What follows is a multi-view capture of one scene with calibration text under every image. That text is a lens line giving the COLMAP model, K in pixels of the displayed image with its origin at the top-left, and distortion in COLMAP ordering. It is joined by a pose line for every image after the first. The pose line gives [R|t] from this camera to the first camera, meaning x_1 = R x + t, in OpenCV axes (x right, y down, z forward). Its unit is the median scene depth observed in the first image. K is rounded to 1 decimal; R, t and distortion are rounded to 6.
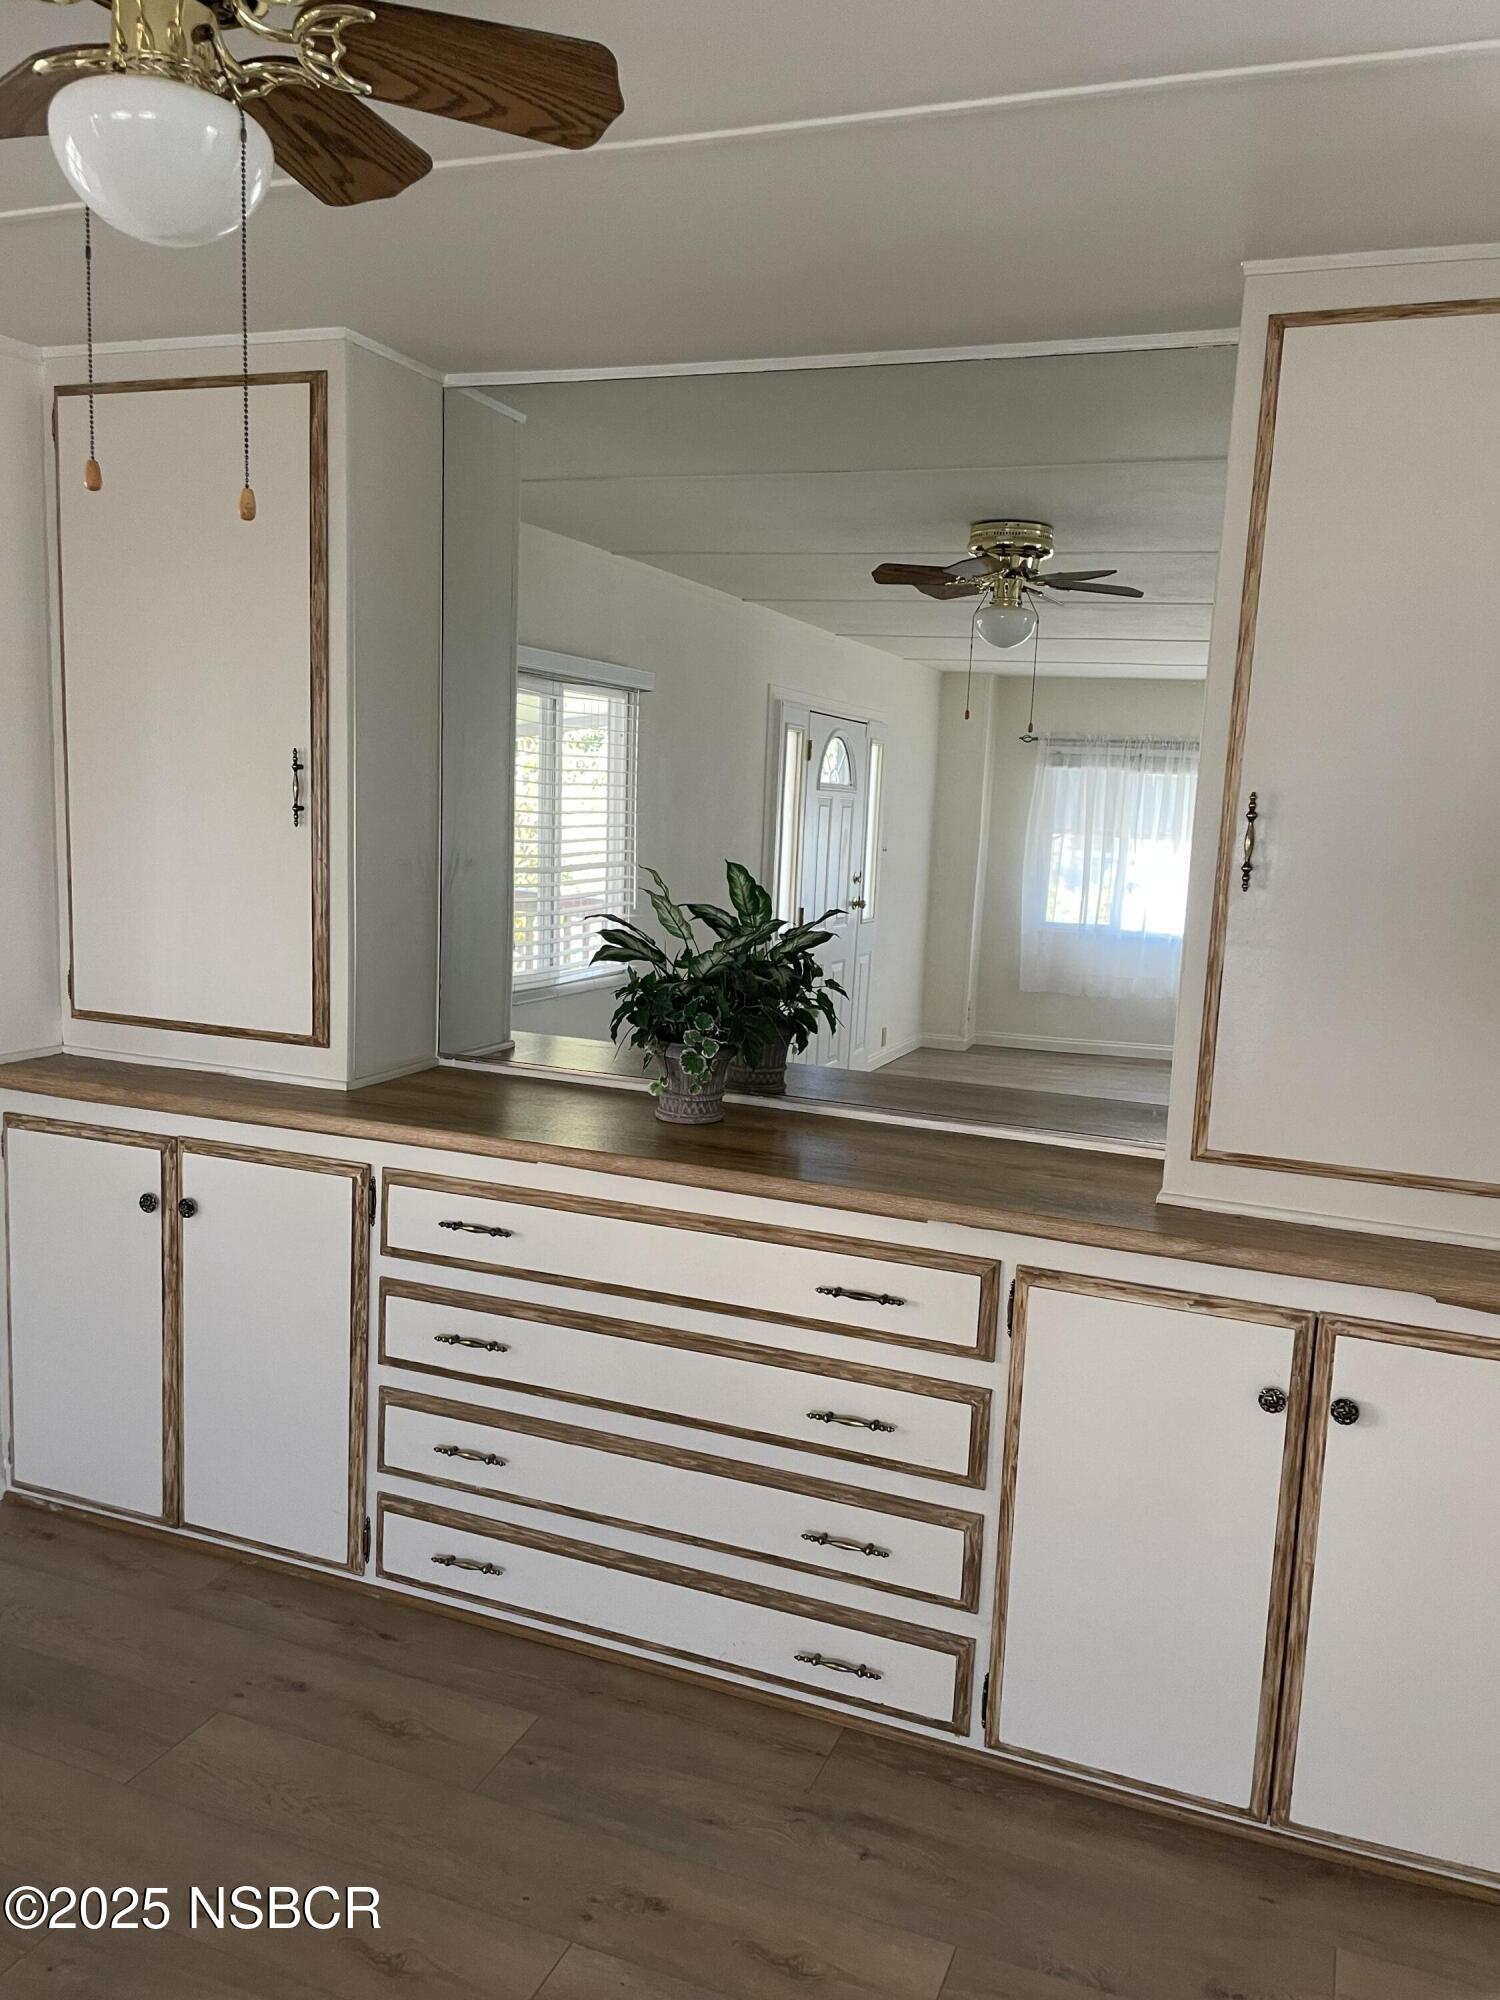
lens RADIAL K [[1510.1, 0, 768.3], [0, 1510.1, 1015.5], [0, 0, 1]] dist [0.091641, -0.117869]
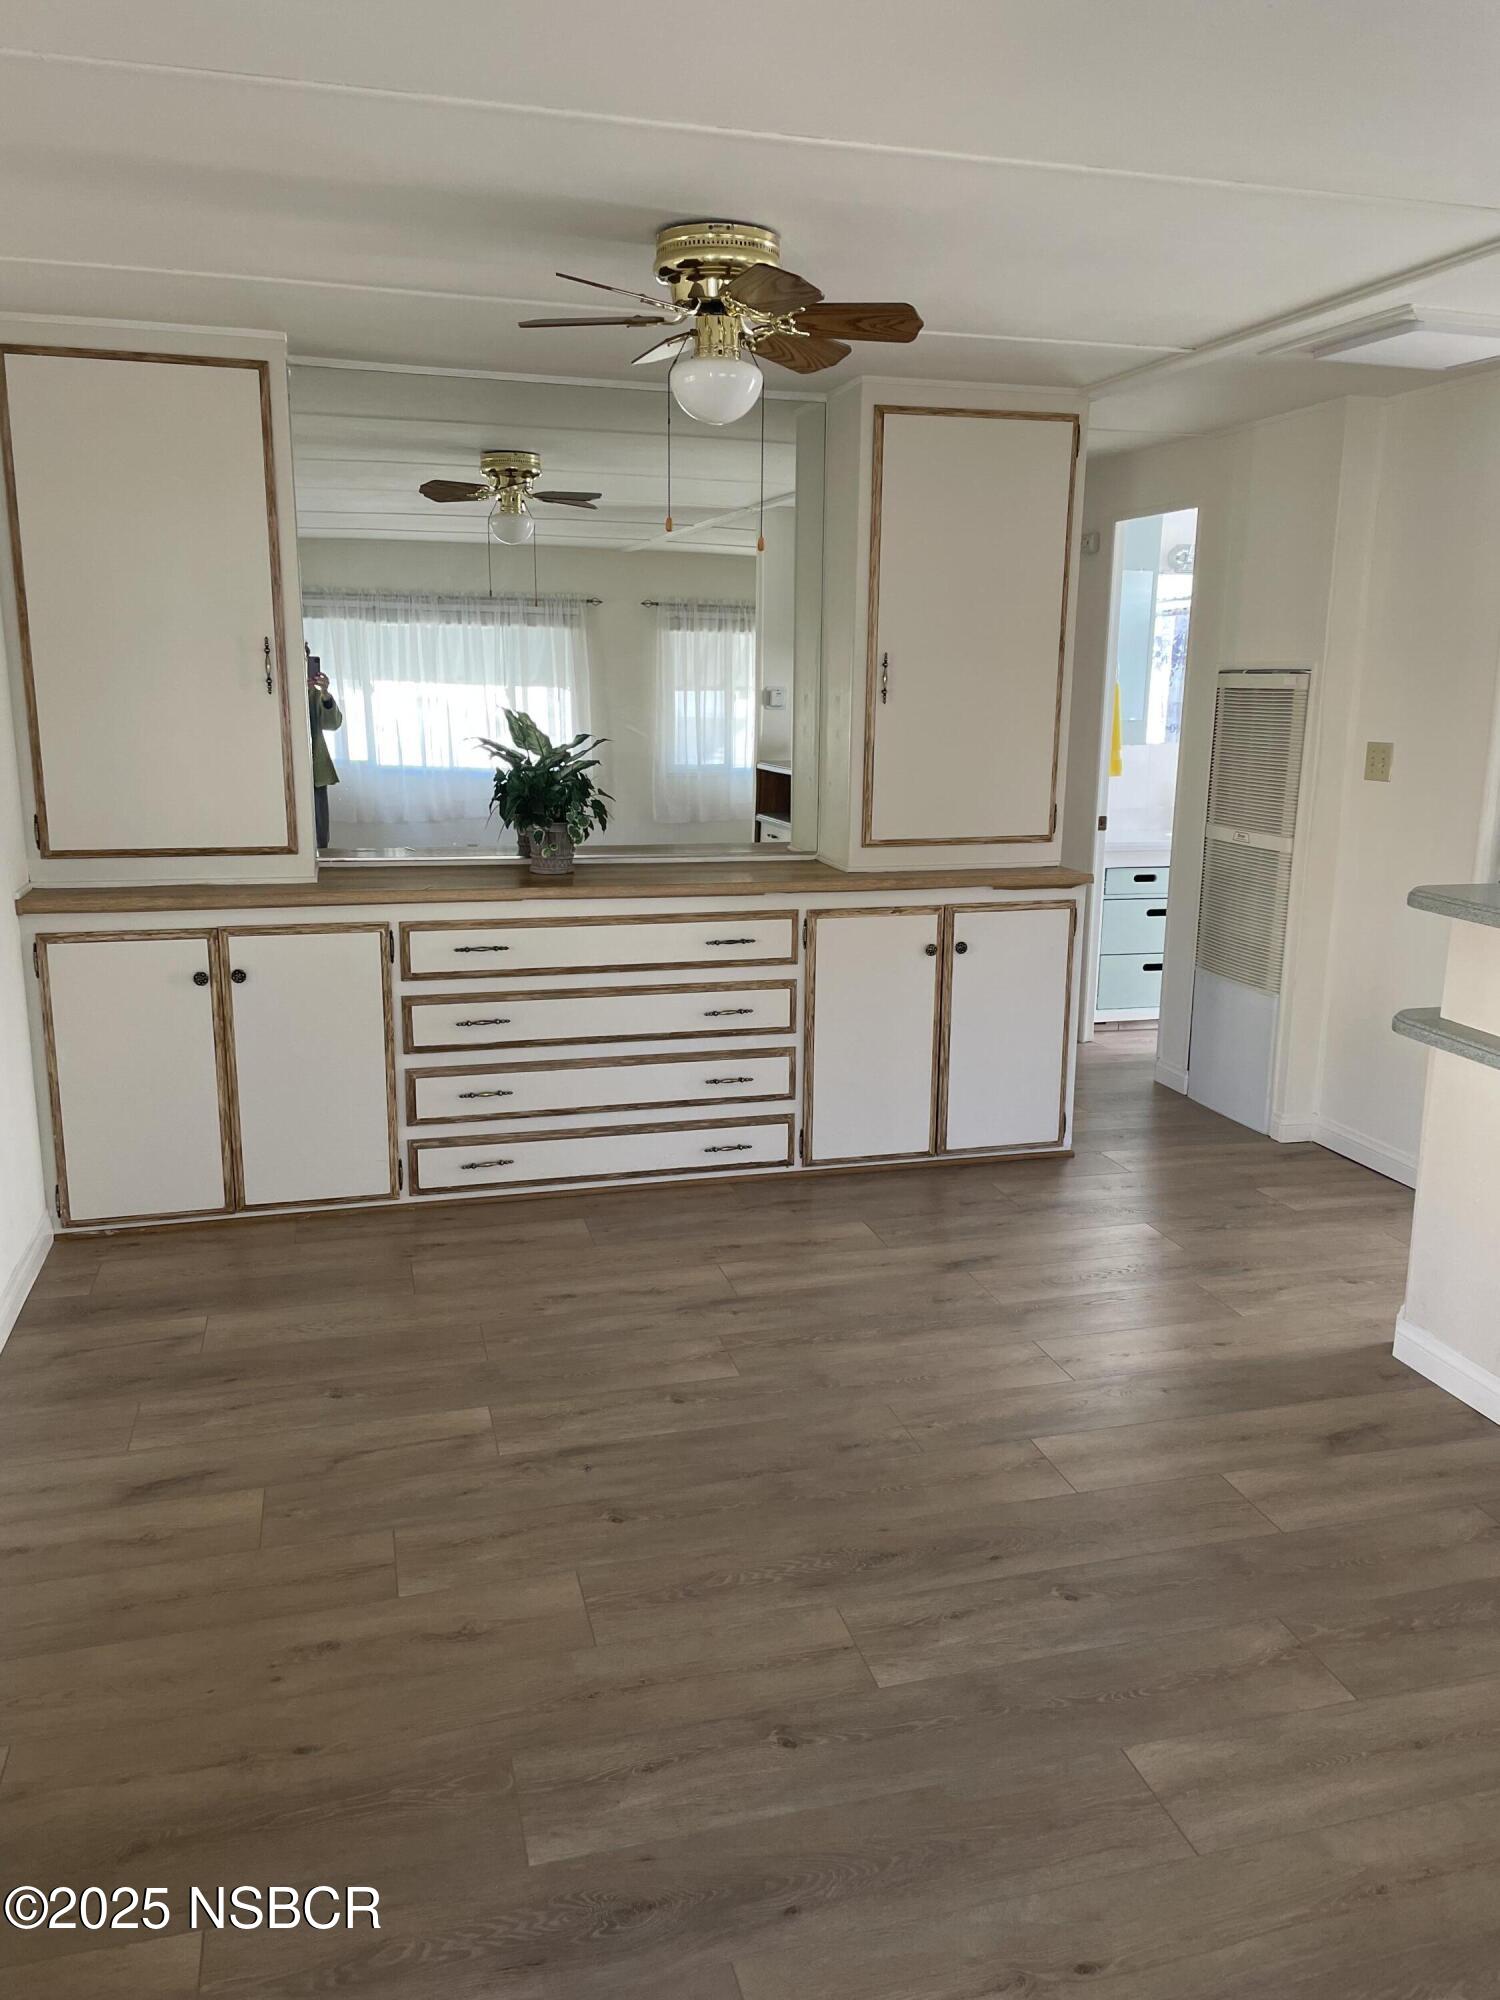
lens RADIAL K [[1517.1, 0, 750.0], [0, 1517.1, 1000.0], [0, 0, 1]] dist [0.107490, -0.136851]
pose [[0.797707, -0.163834, 0.580364, -0.947761], [0.109495, 0.985741, 0.127769, 0.023055], [-0.593022, -0.038375, 0.804272, -0.459641]]
